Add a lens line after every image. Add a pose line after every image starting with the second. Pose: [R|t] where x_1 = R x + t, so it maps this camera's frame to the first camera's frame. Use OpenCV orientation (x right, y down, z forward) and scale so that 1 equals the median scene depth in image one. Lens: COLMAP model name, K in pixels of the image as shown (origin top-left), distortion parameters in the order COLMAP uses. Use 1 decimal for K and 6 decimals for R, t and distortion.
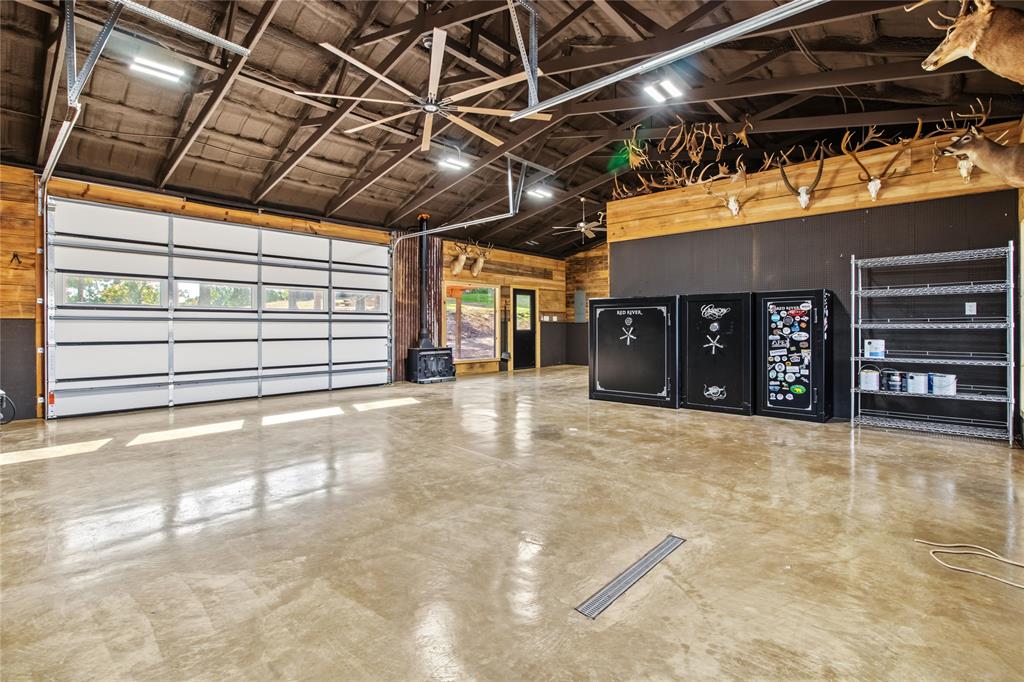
lens RADIAL K [[490.9, 0, 511.5], [0, 490.9, 341.7], [0, 0, 1]] dist [0.000747, -0.000123]
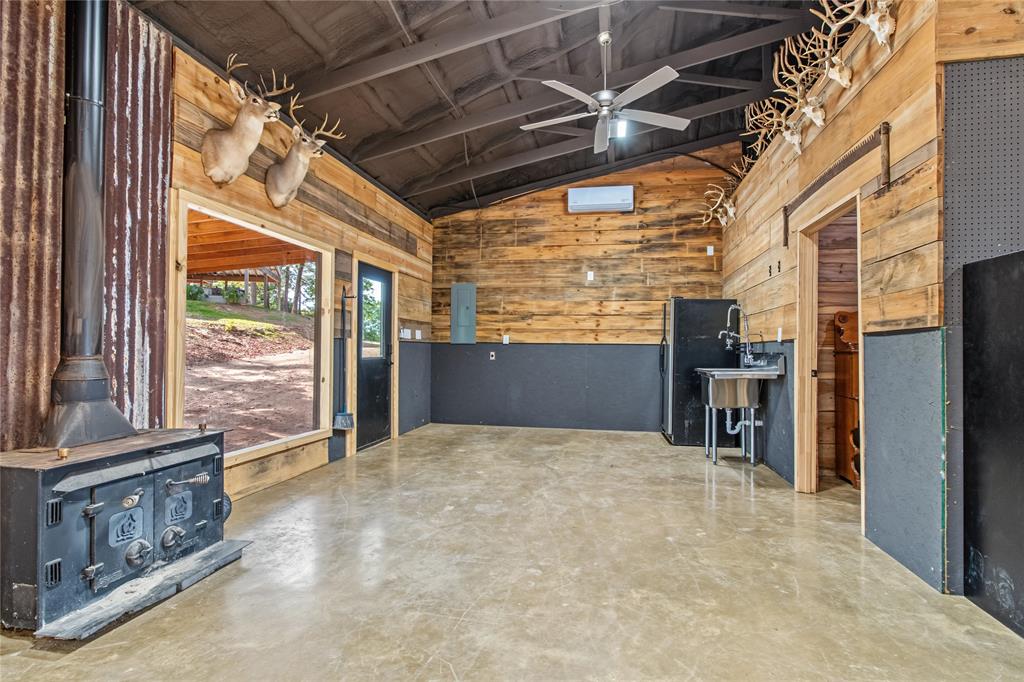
lens RADIAL K [[490.9, 0, 513.5], [0, 490.9, 343.9], [0, 0, 1]] dist [0.000747, -0.000123]
pose [[0.850207, 0.006658, 0.526406, -0.102583], [0.013872, 0.999290, -0.035043, -0.019090], [-0.526265, 0.037096, 0.849511, 0.558489]]
